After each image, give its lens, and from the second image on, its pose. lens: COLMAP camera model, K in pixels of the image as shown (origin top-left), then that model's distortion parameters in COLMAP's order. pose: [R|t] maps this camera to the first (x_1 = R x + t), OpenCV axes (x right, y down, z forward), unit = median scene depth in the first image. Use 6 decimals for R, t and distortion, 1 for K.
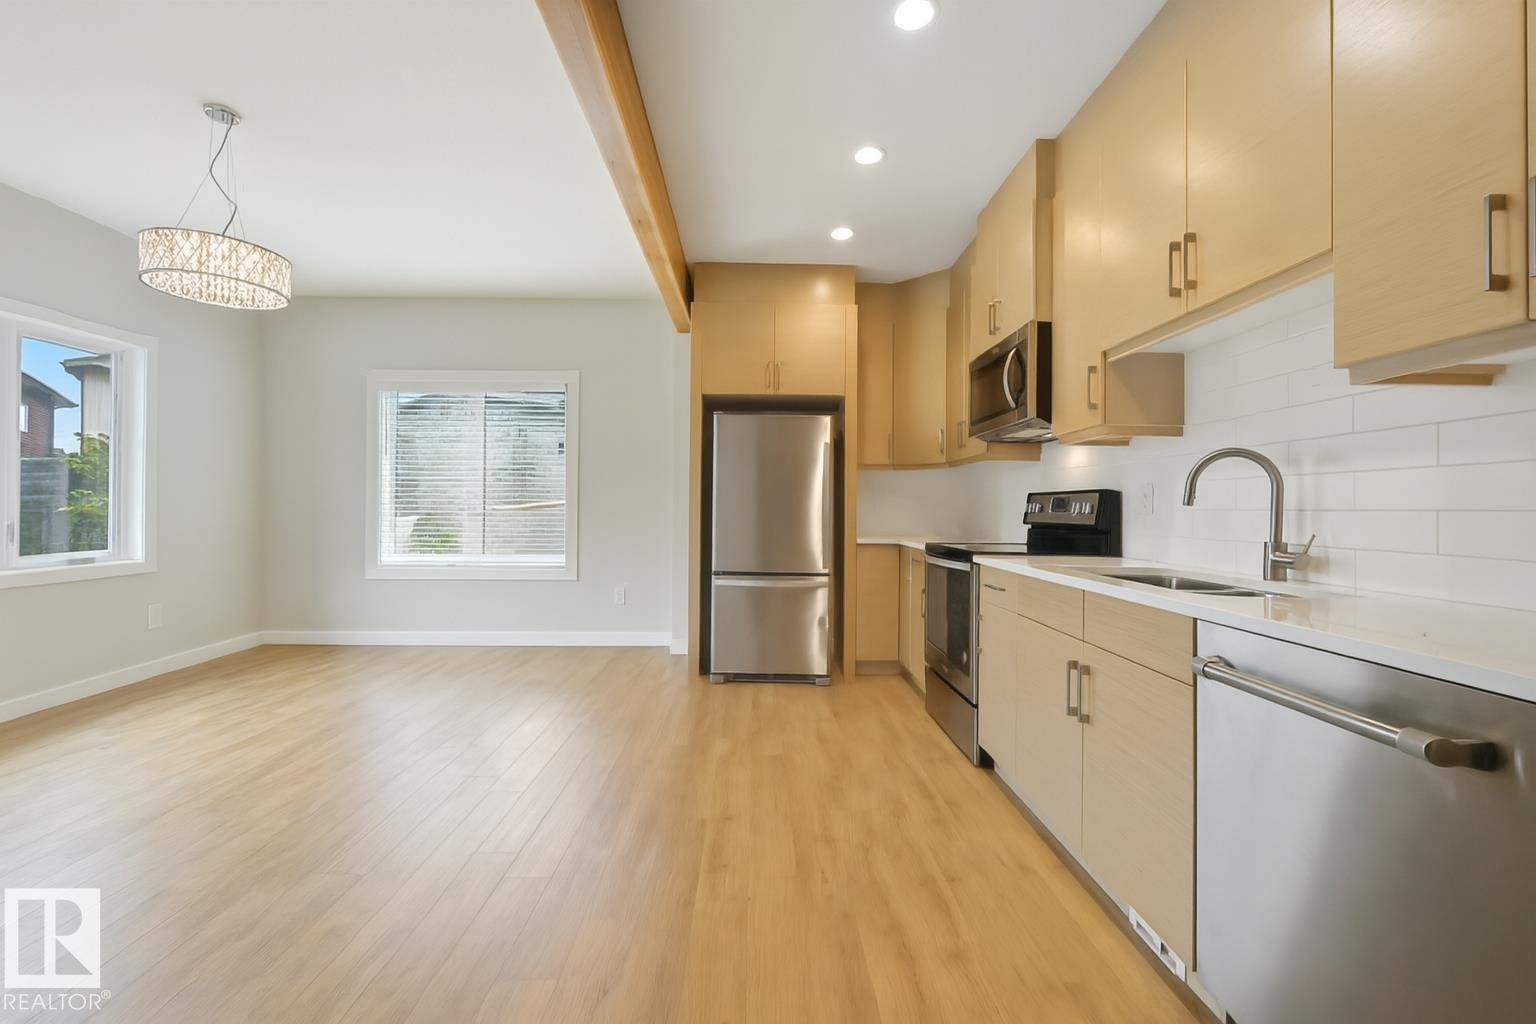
lens RADIAL K [[625.5, 0, 762.9], [0, 625.5, 505.7], [0, 0, 1]] dist [-0.004357, 0.000747]
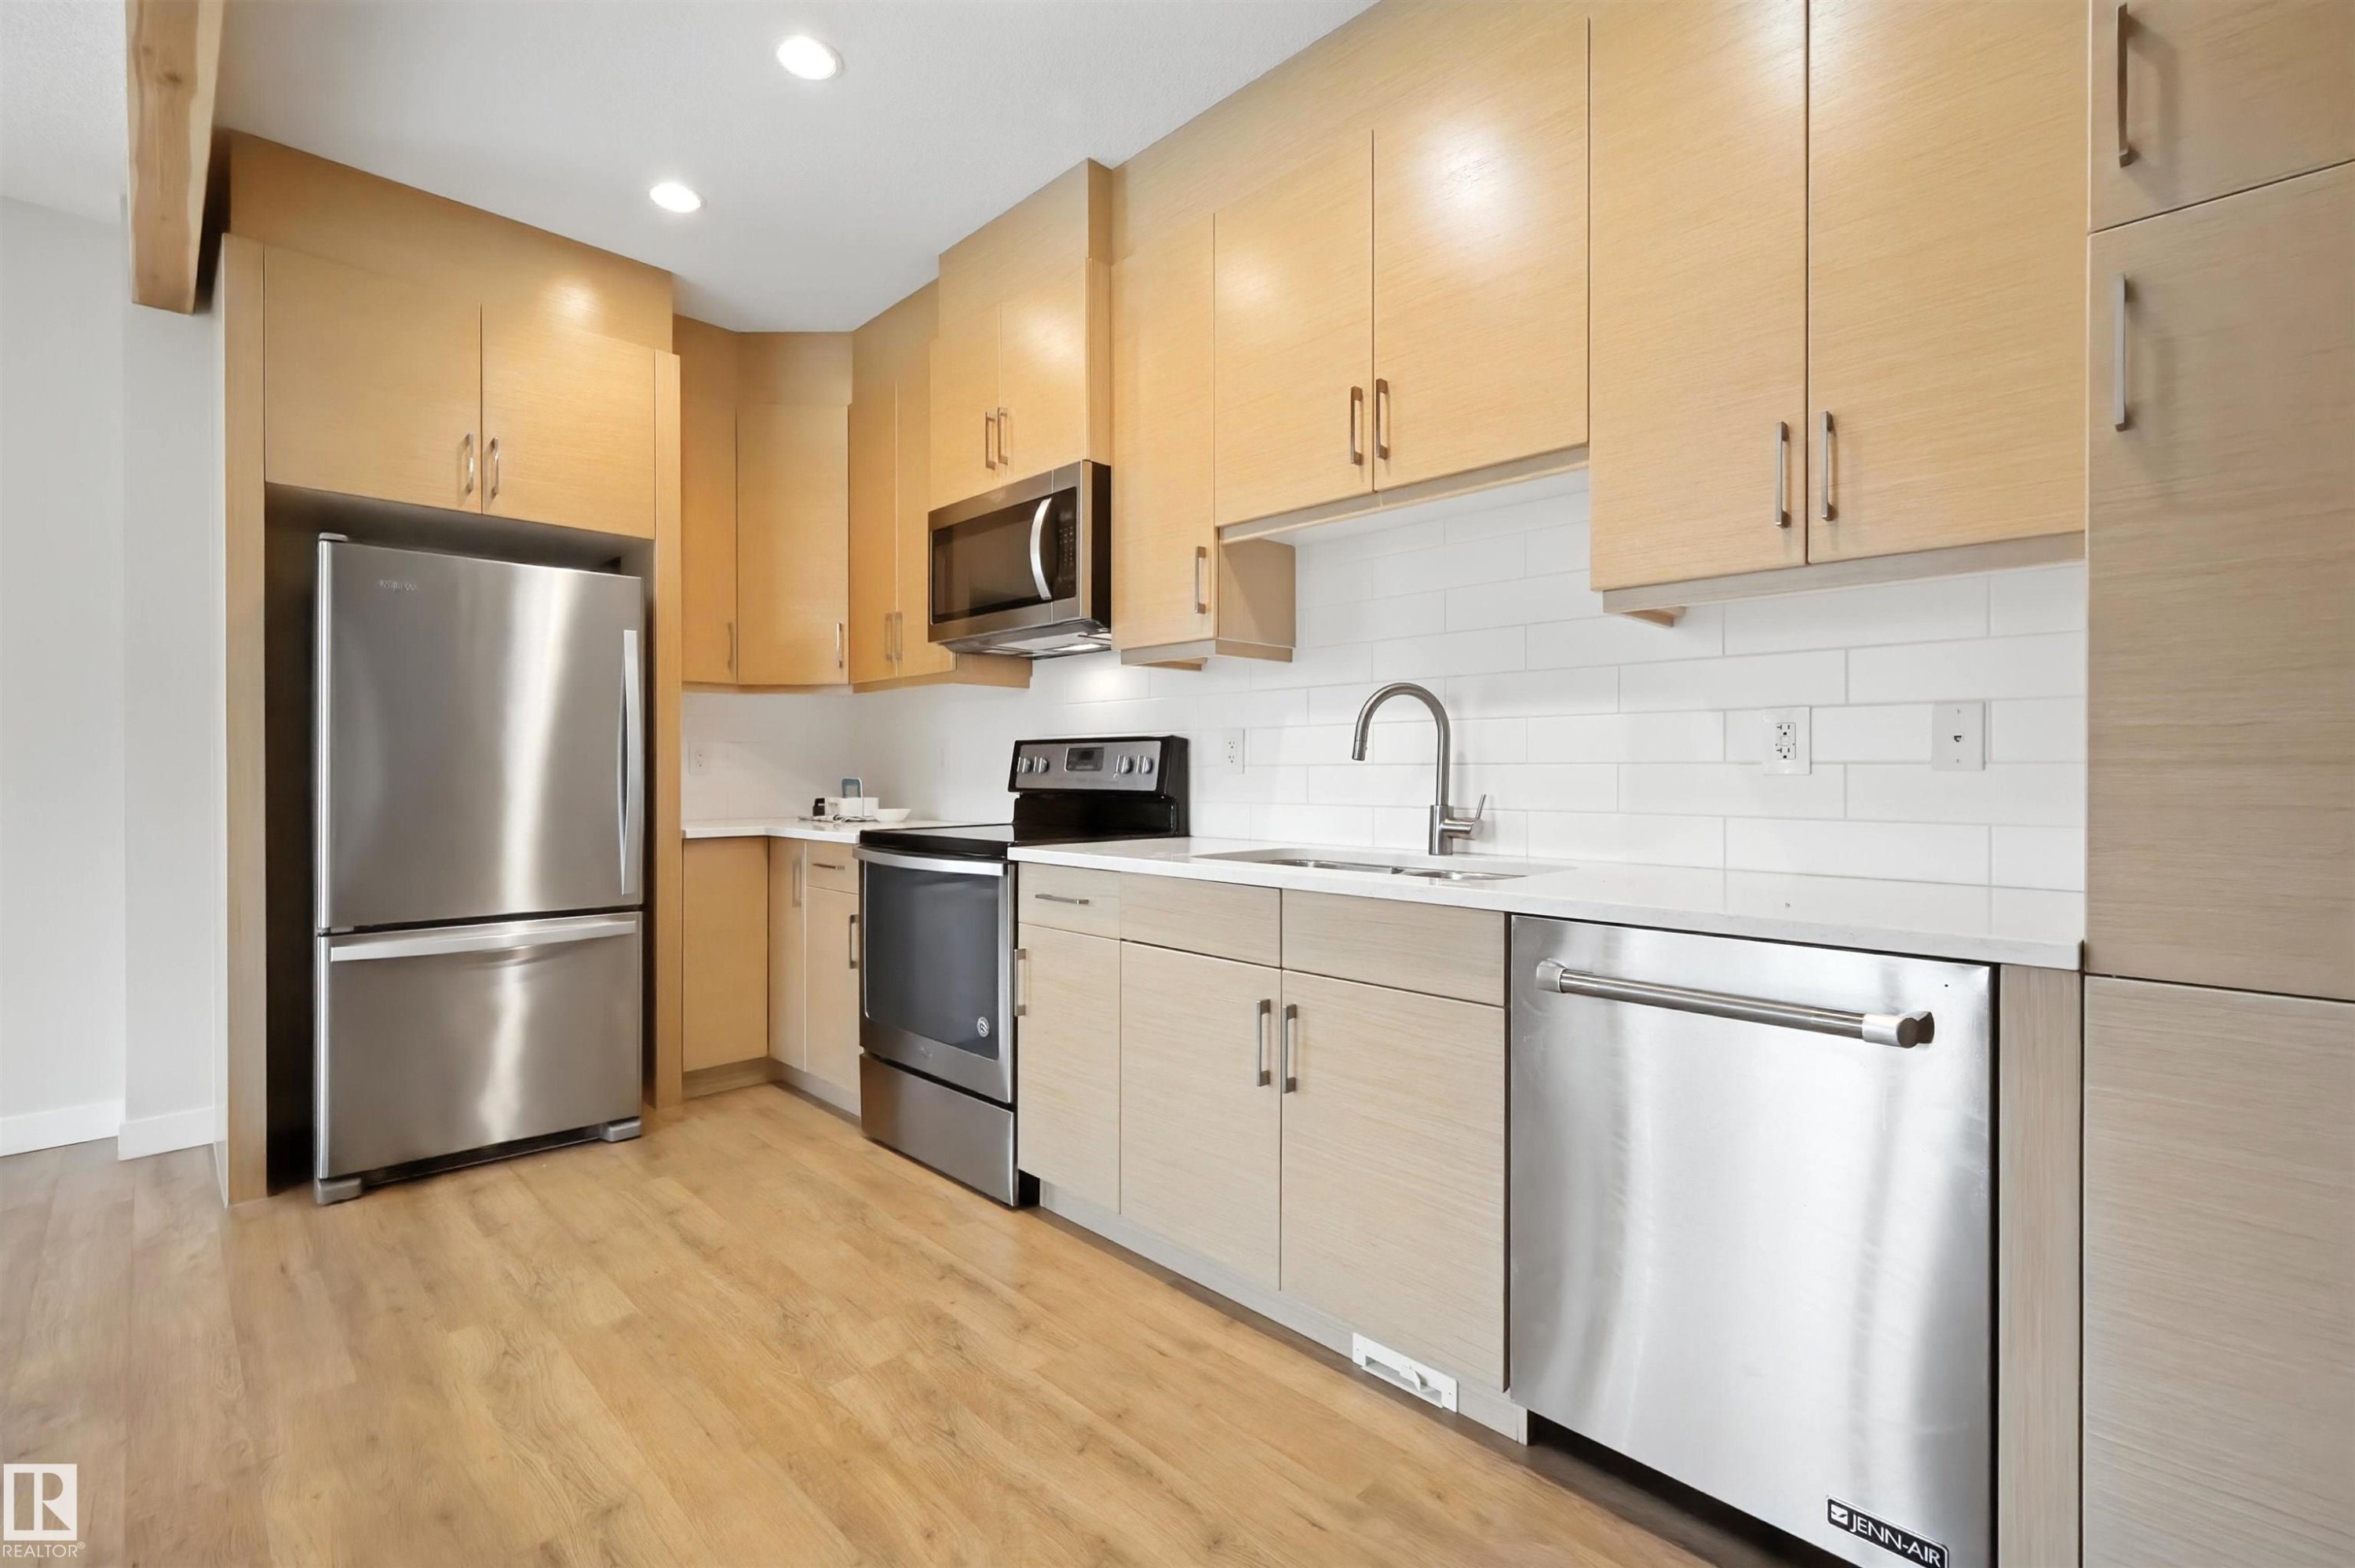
lens RADIAL K [[1030.4, 0, 1182.7], [0, 1030.4, 787.6], [0, 0, 1]] dist [-0.003979, -0.000376]
pose [[0.715228, -0.023415, 0.698499, -0.208279], [0.005719, 0.999601, 0.027653, -0.001394], [-0.698868, -0.015784, 0.715077, 0.204845]]
